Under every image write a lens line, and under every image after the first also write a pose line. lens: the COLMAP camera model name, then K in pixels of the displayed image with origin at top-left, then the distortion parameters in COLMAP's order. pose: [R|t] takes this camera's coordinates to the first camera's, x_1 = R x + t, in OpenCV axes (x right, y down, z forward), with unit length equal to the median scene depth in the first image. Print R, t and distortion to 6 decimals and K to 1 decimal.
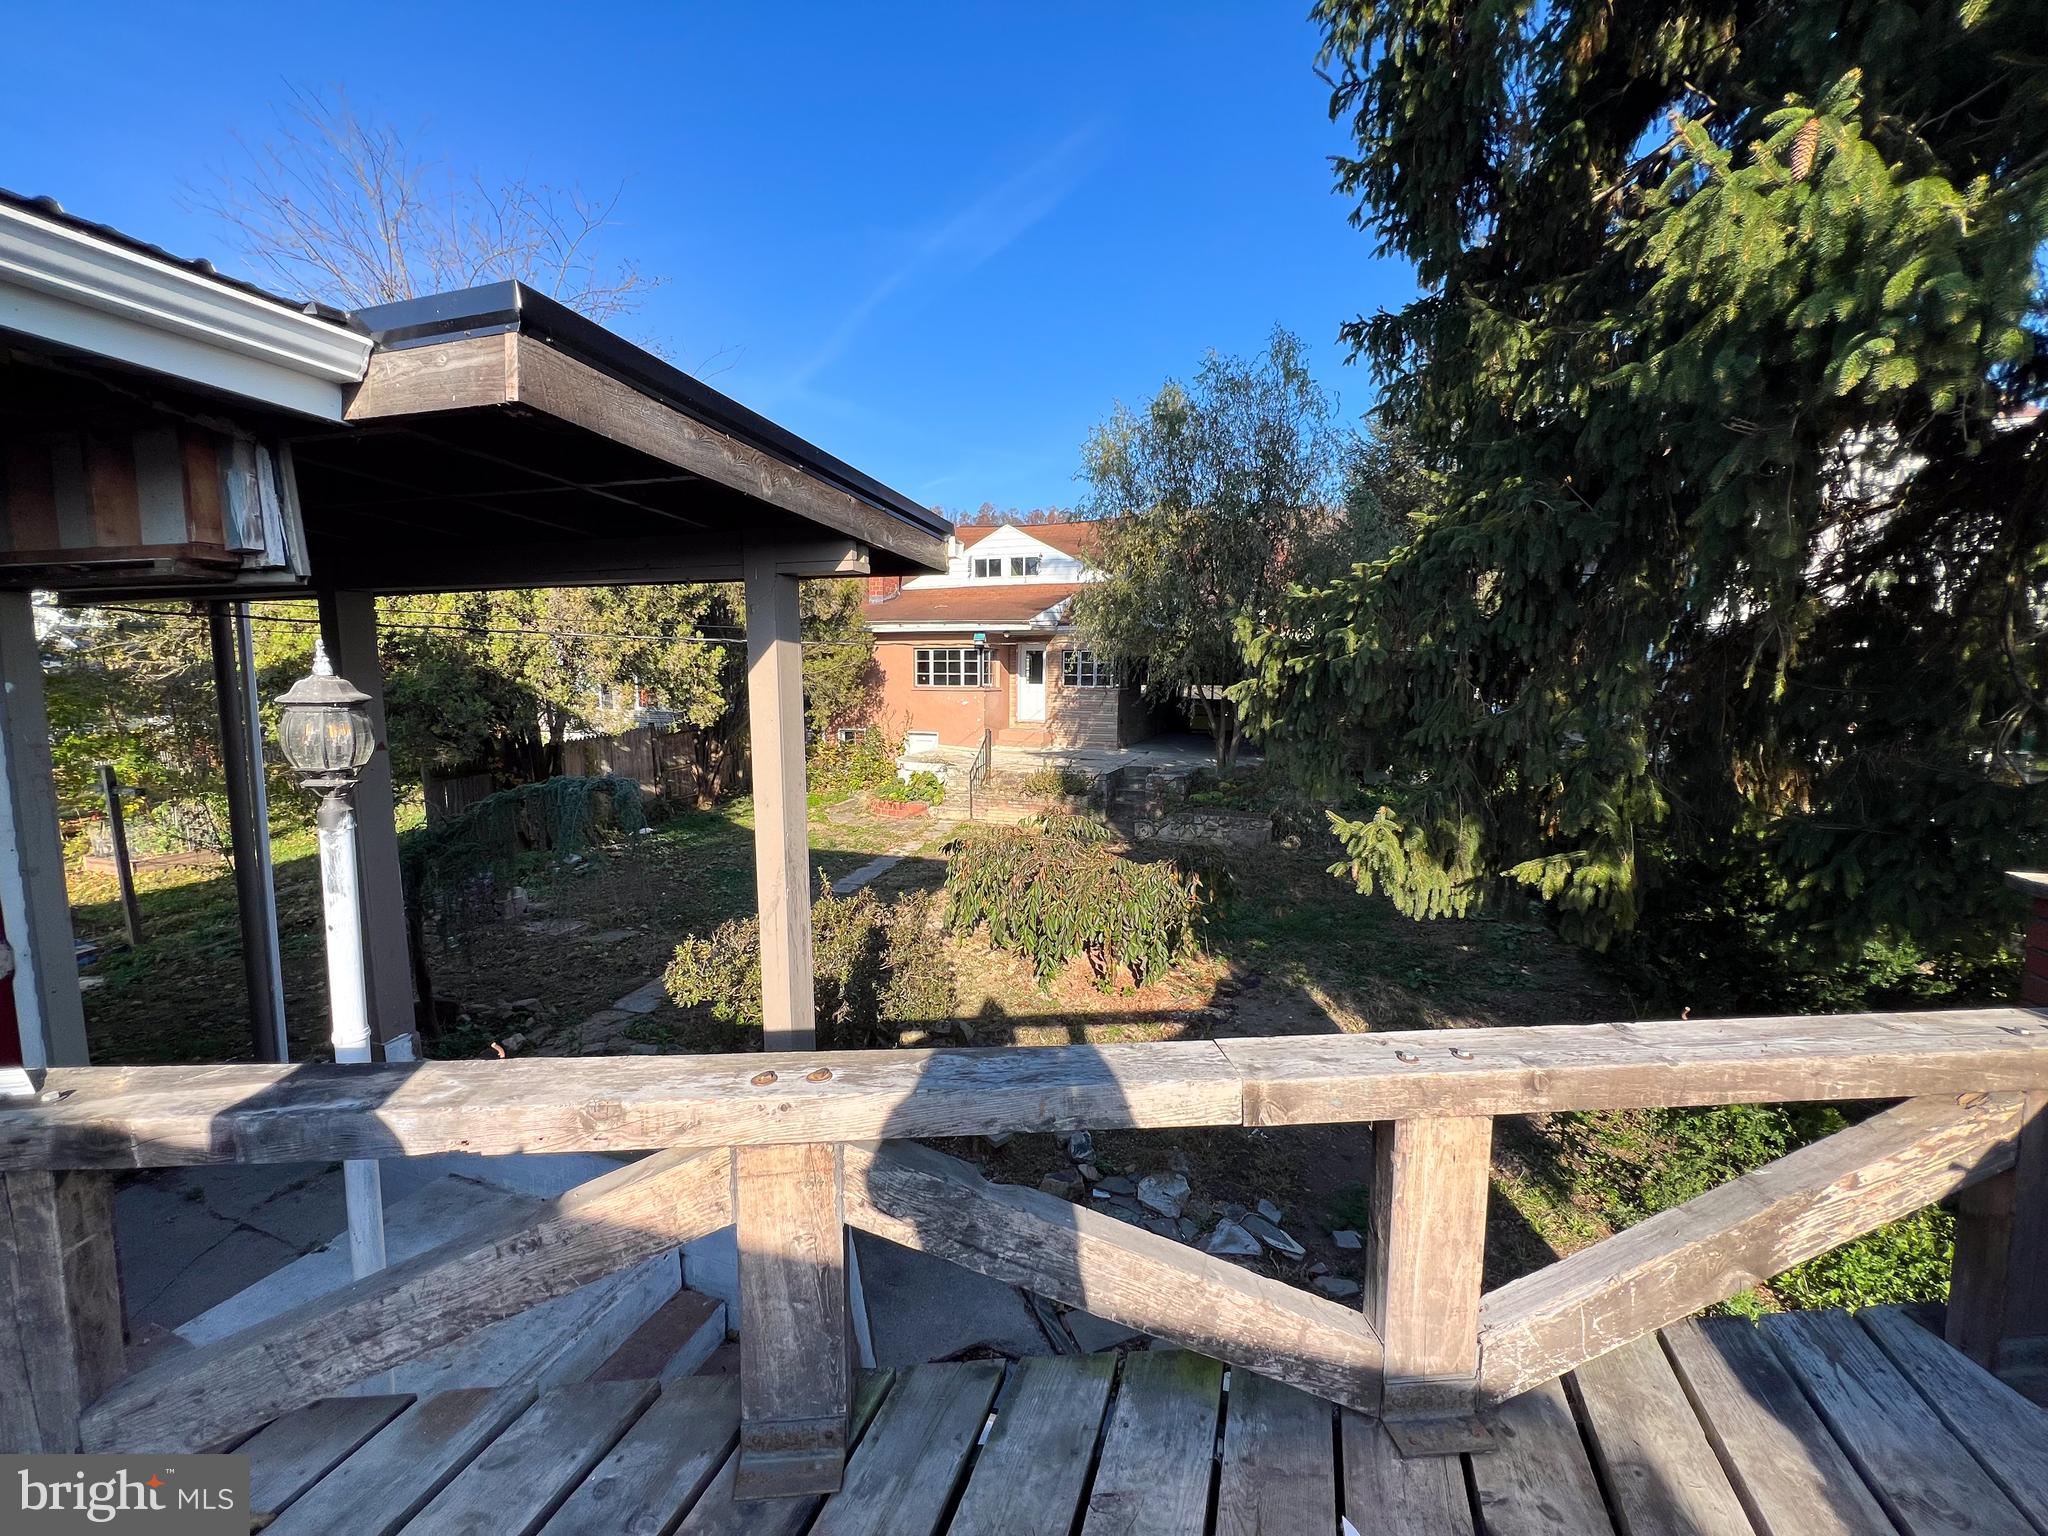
lens RADIAL K [[824.1, 0, 1021.7], [0, 824.1, 767.0], [0, 0, 1]] dist [-0.004758, 0.001009]
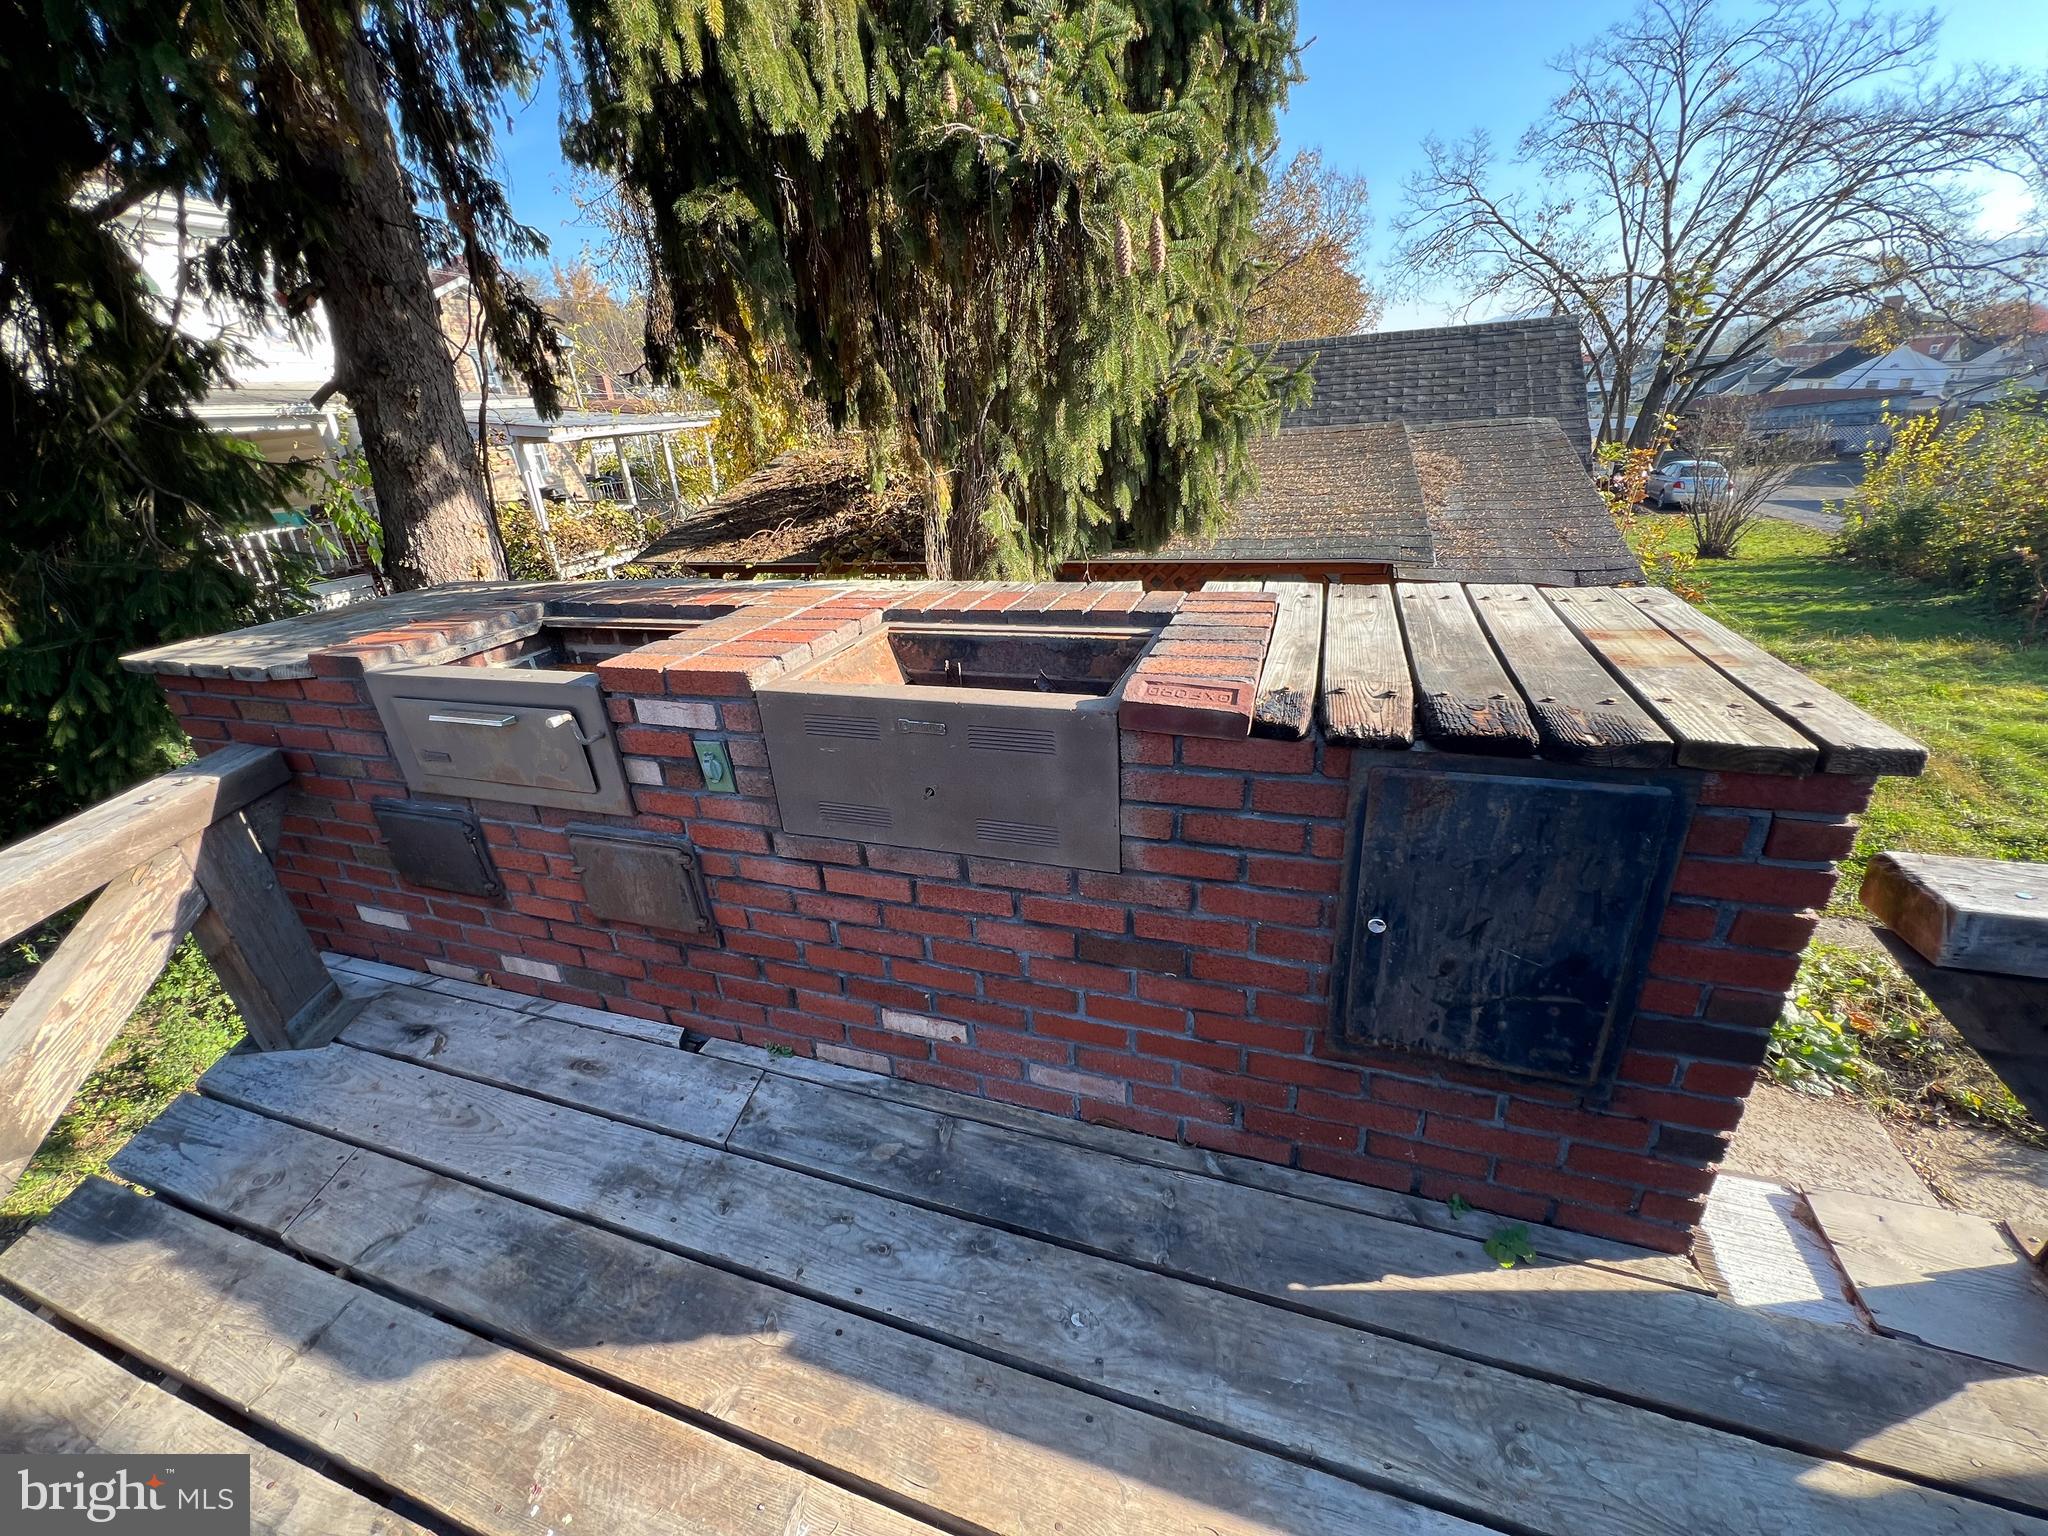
lens RADIAL K [[824.1, 0, 1024.2], [0, 824.1, 767.5], [0, 0, 1]] dist [-0.004758, 0.001009]
pose [[-0.000870, -0.402960, 0.915217, 0.036431], [0.174691, 0.901083, 0.396903, 0.008160], [-0.984623, 0.160225, 0.069610, -0.045769]]
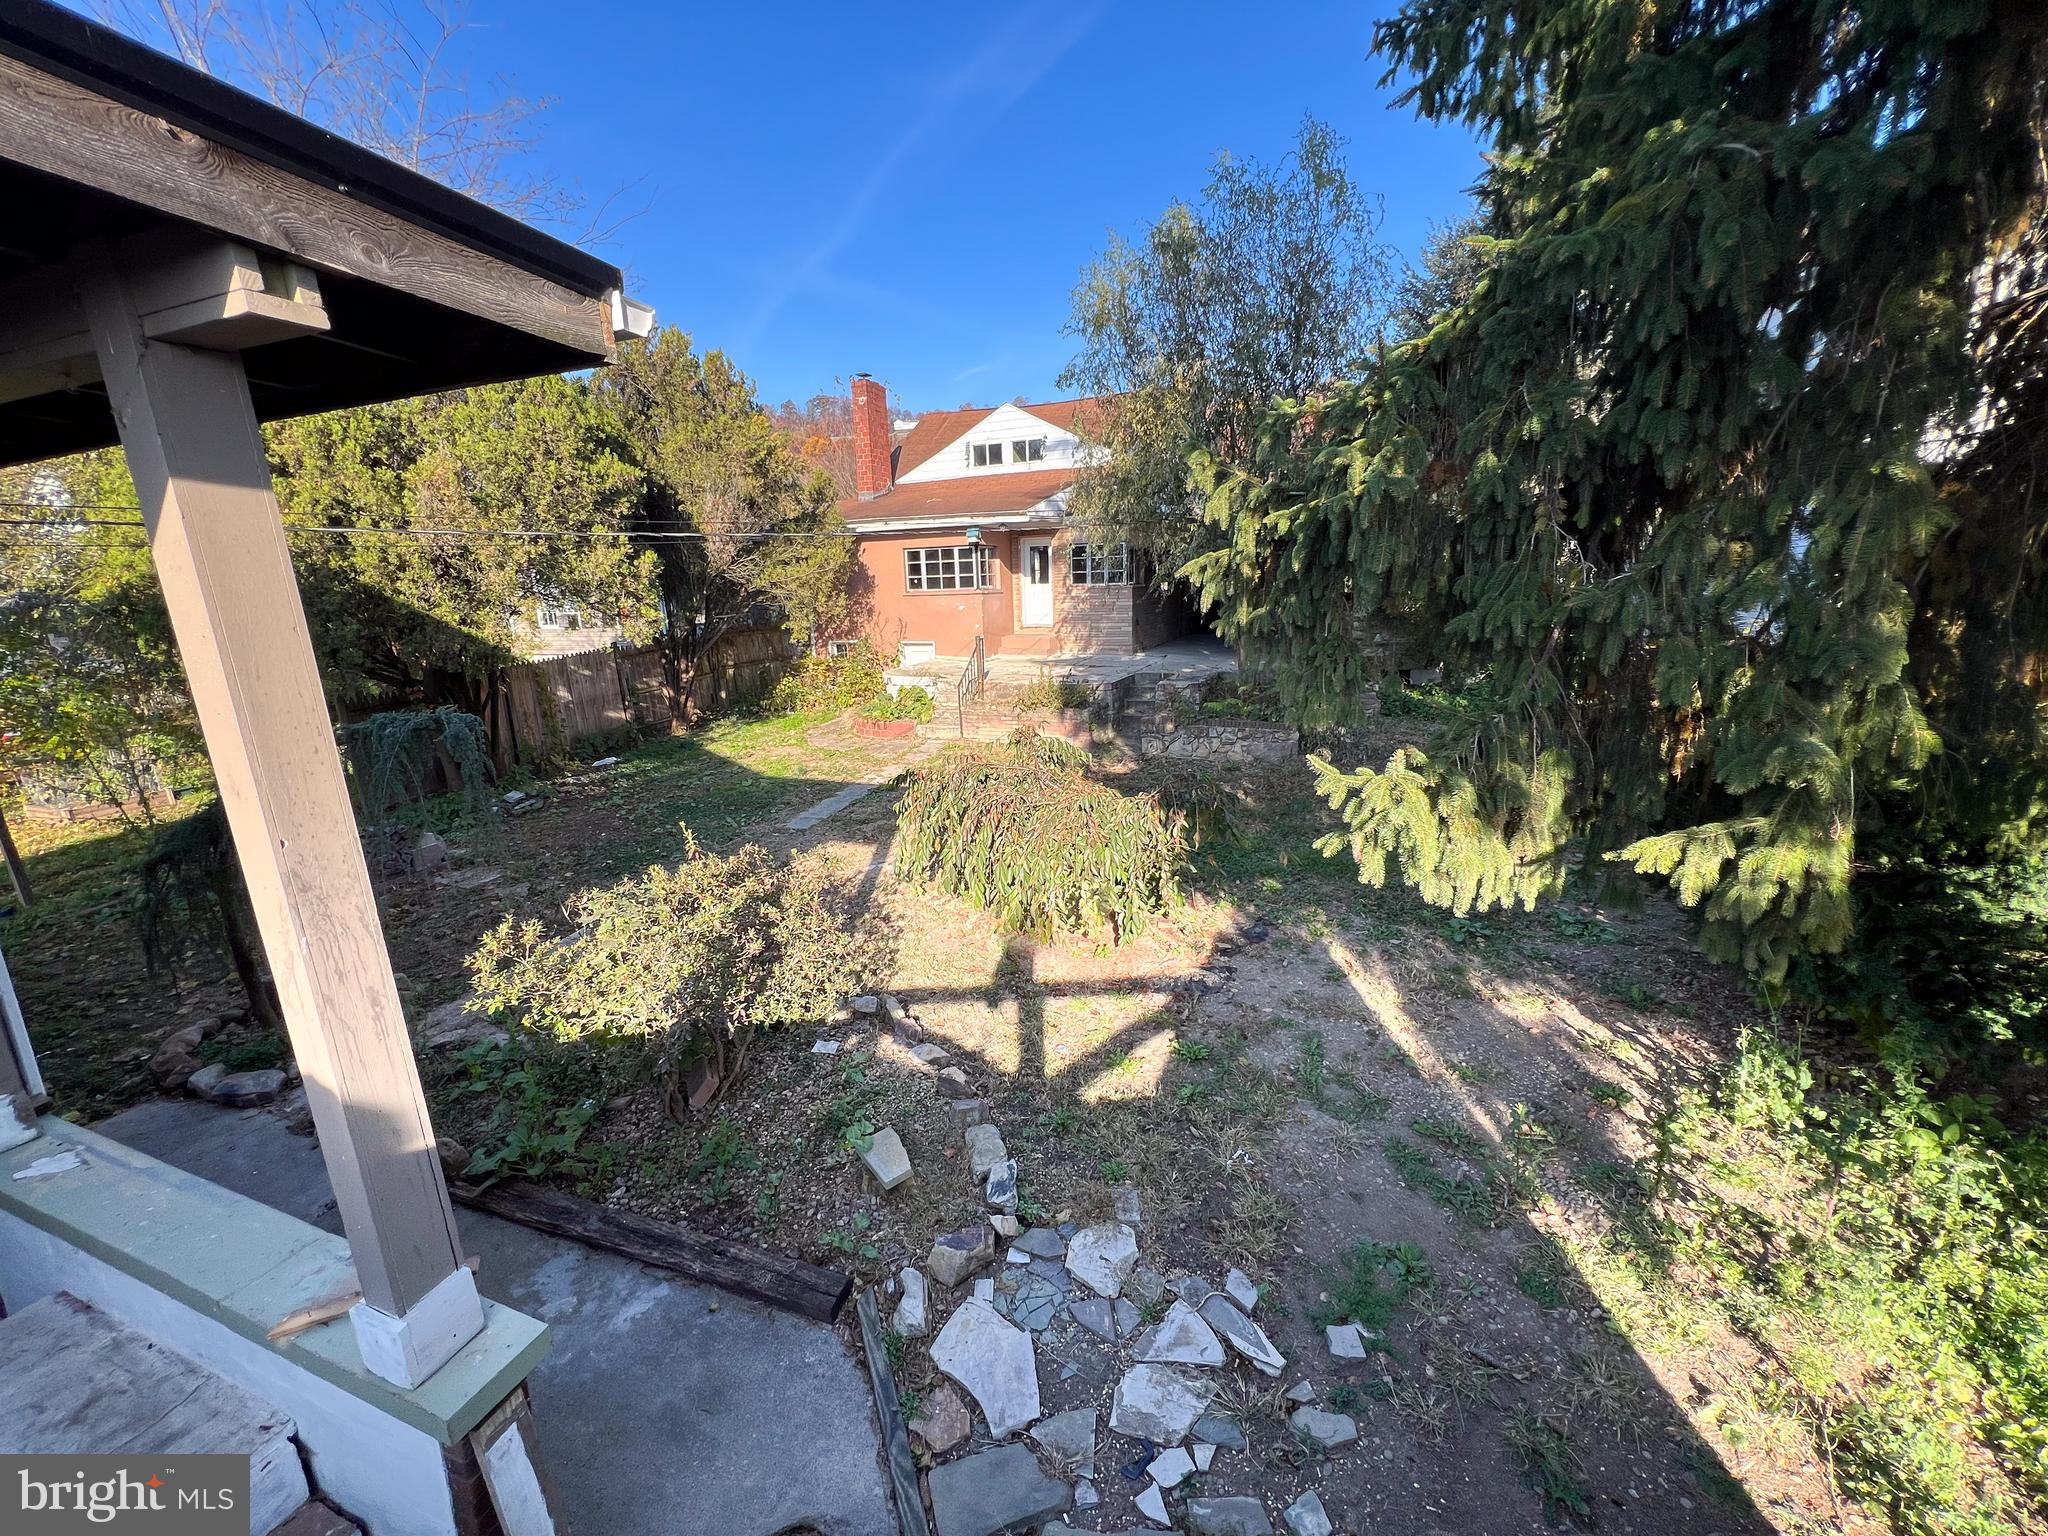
lens RADIAL K [[824.1, 0, 1019.2], [0, 824.1, 767.3], [0, 0, 1]] dist [-0.004758, 0.001009]
pose [[0.998057, -0.025205, -0.056983, 0.097068], [0.031447, 0.993274, 0.111436, -0.006118], [0.053791, -0.113012, 0.992137, 0.195336]]
